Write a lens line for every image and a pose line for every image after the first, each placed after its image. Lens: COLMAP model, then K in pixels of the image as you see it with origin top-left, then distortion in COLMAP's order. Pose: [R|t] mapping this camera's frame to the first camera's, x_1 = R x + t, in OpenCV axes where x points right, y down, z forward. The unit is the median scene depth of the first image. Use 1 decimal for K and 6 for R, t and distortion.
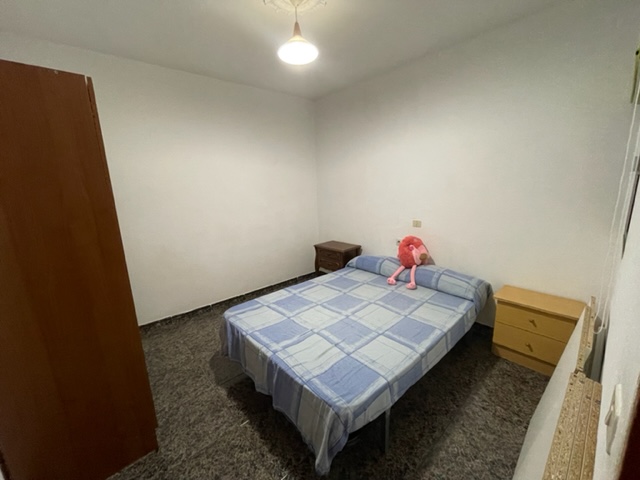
lens RADIAL K [[264.4, 0, 320.0], [0, 264.4, 240.0], [0, 0, 1]] dist [-0.000702, 0.000158]
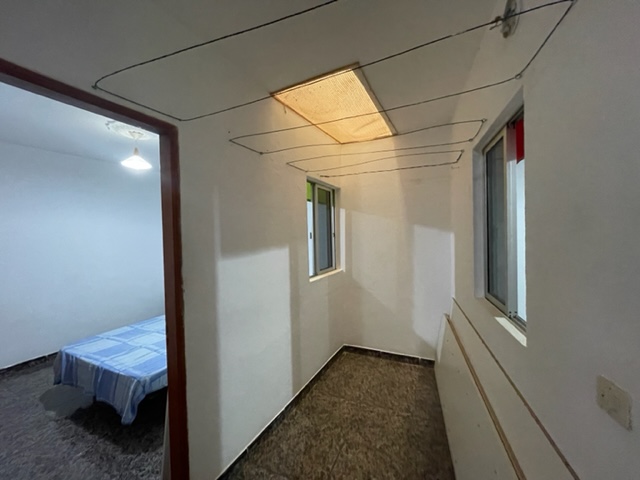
lens RADIAL K [[264.4, 0, 320.0], [0, 264.4, 240.0], [0, 0, 1]] dist [-0.000702, 0.000158]
pose [[0.927029, 0.007685, 0.374910, 0.316089], [0.064183, 0.981784, -0.178830, 0.099191], [-0.369455, 0.189843, 0.909649, -0.711522]]
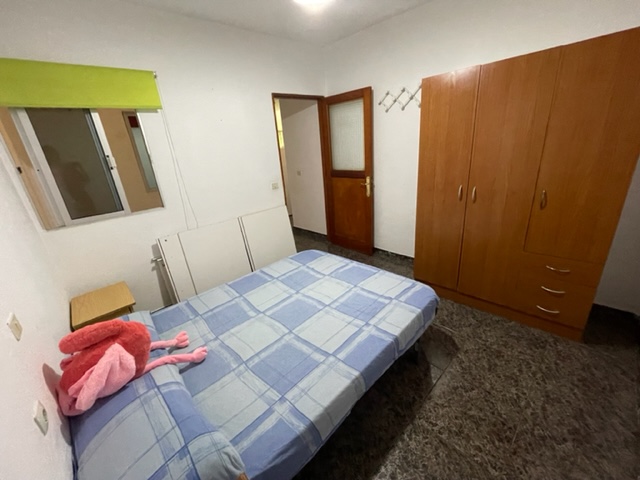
lens RADIAL K [[264.4, 0, 320.0], [0, 264.4, 240.0], [0, 0, 1]] dist [-0.000702, 0.000158]
pose [[-0.992992, 0.117862, 0.008730, -0.014268], [0.105110, 0.846955, 0.521172, -0.422871], [0.054033, 0.518437, -0.853407, 1.902465]]
